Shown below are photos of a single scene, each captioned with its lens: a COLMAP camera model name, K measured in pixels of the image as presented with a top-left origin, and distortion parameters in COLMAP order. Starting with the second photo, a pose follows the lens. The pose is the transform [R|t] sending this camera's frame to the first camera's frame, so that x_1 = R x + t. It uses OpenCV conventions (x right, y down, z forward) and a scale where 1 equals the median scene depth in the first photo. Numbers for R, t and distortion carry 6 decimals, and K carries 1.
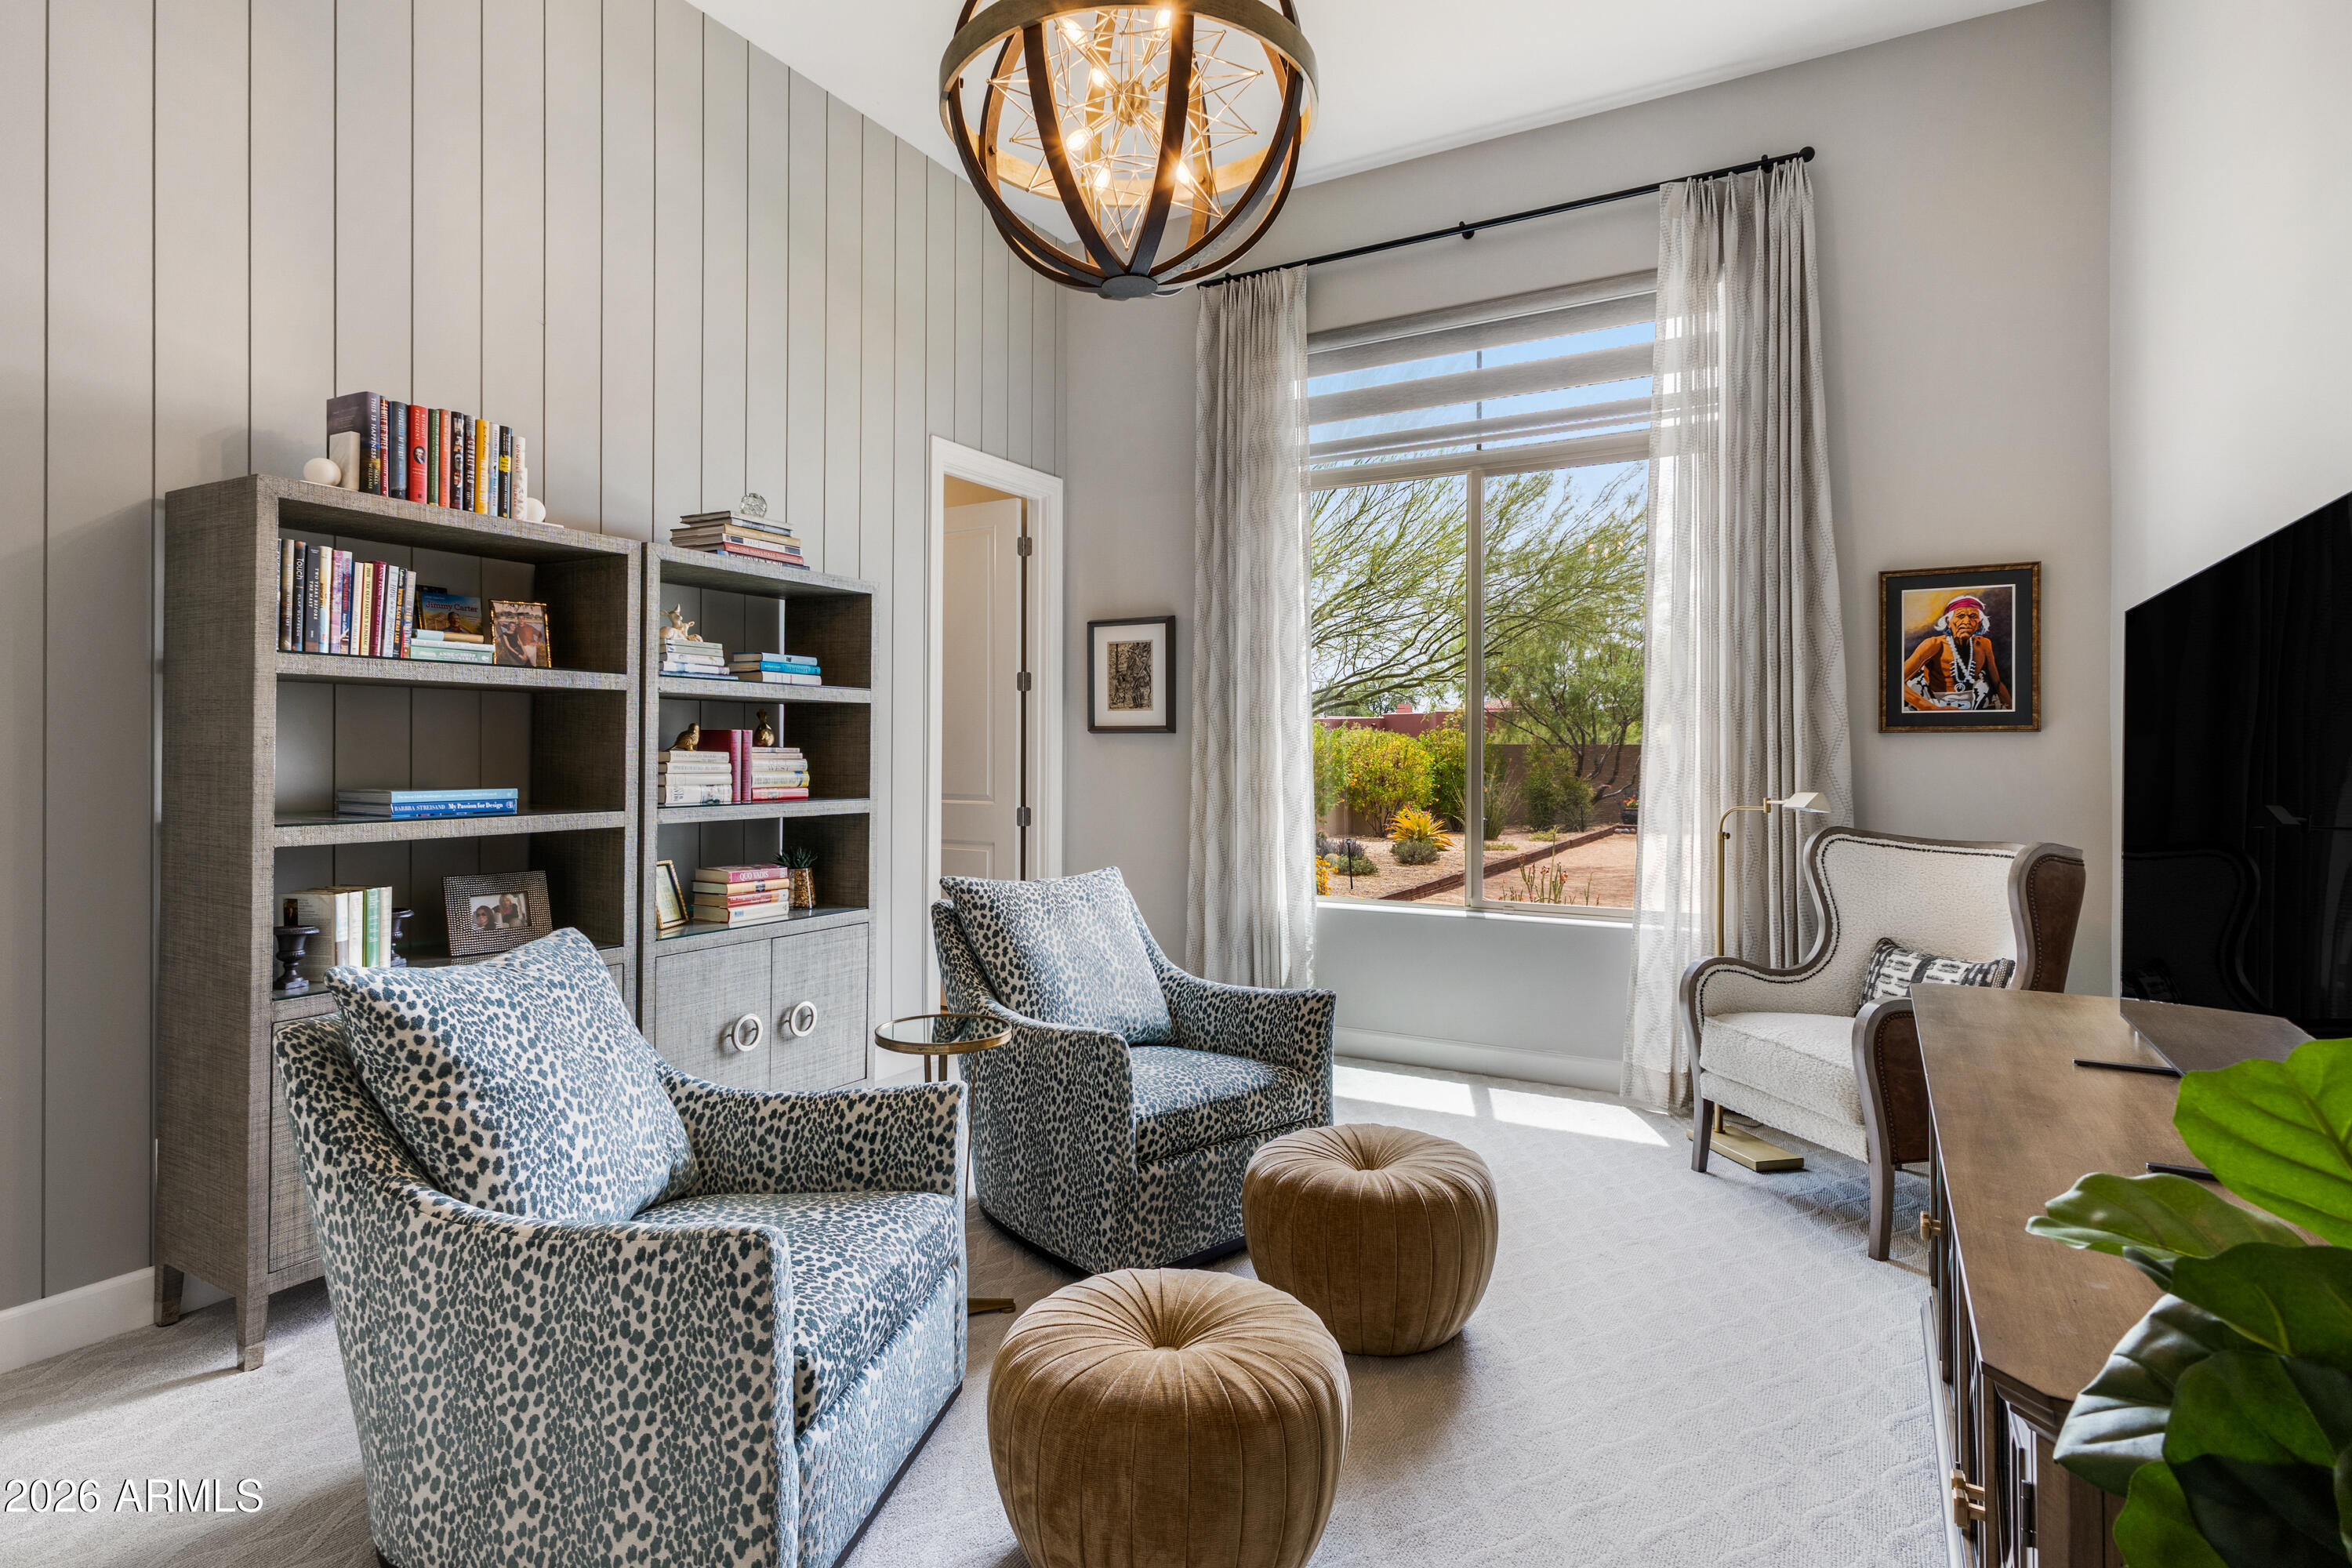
lens RADIAL K [[1128.9, 0, 1180.0], [0, 1128.9, 742.5], [0, 0, 1]] dist [-0.001928, -0.000354]
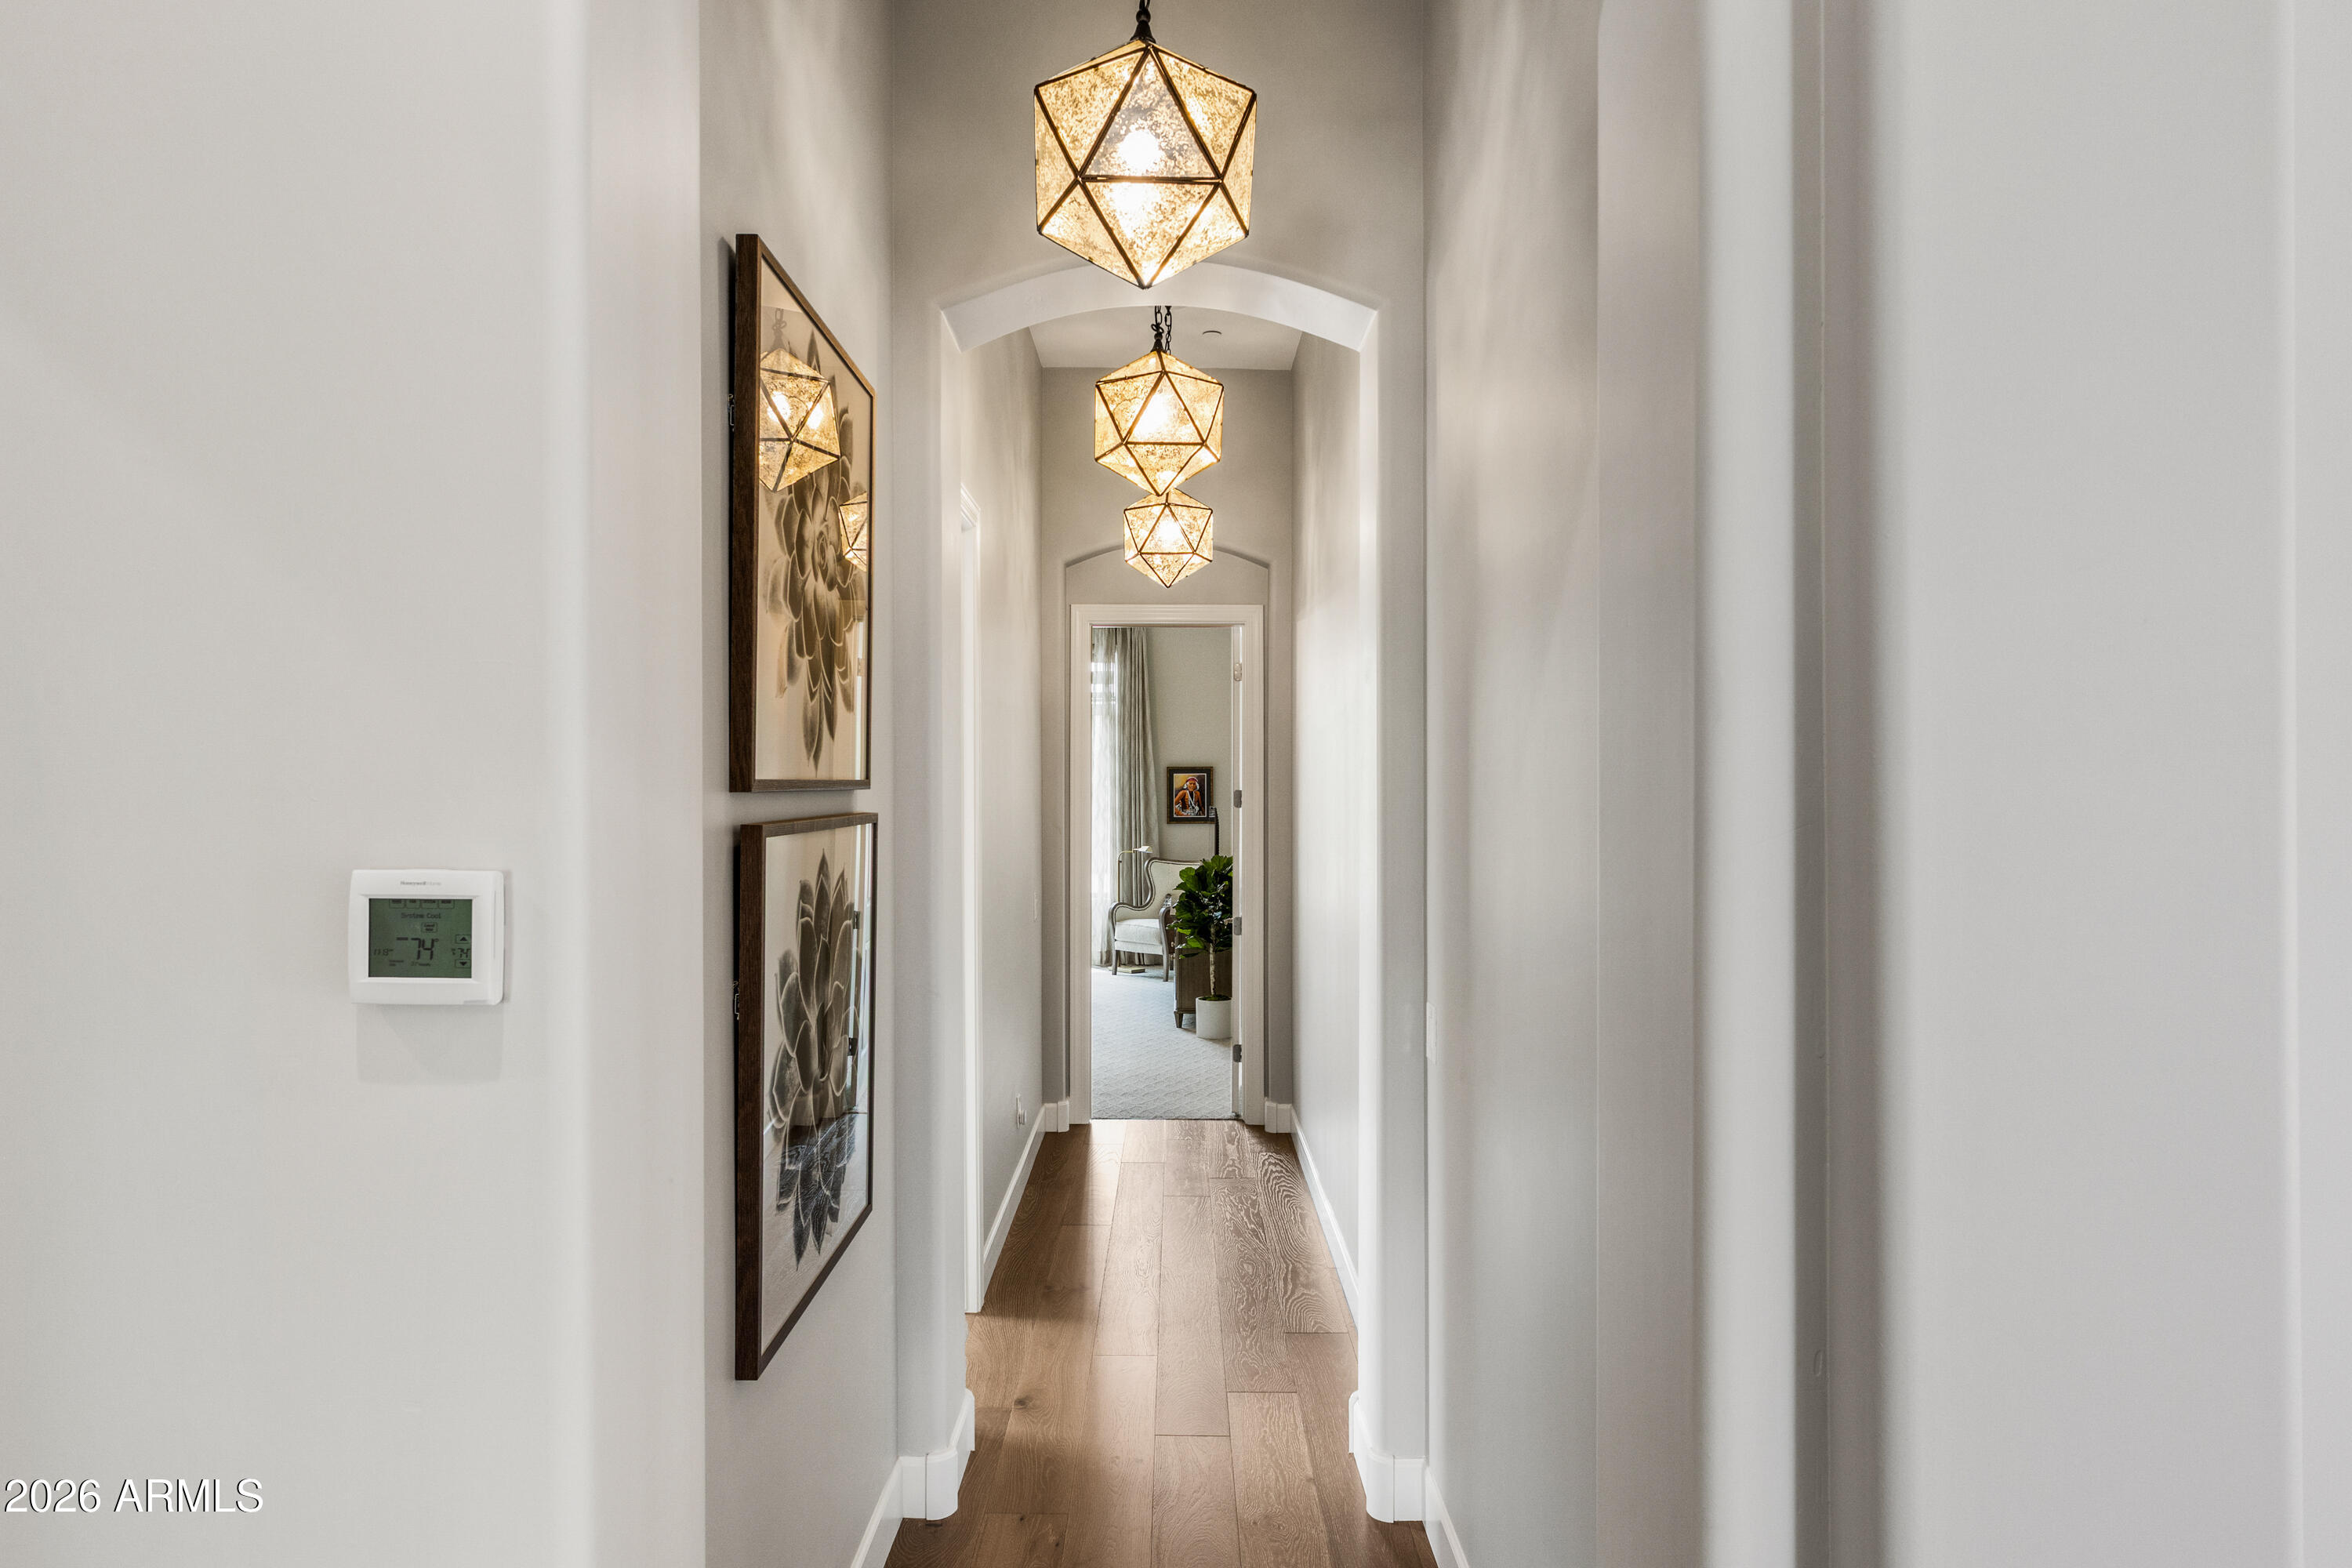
lens RADIAL K [[1219.6, 0, 1186.6], [0, 1219.6, 771.8], [0, 0, 1]] dist [0.003516, 0.001949]
pose [[0.852682, -0.002899, 0.522423, -0.951576], [0.004020, 0.999991, -0.001013, -0.136836], [-0.522415, 0.002964, 0.852686, -1.660603]]
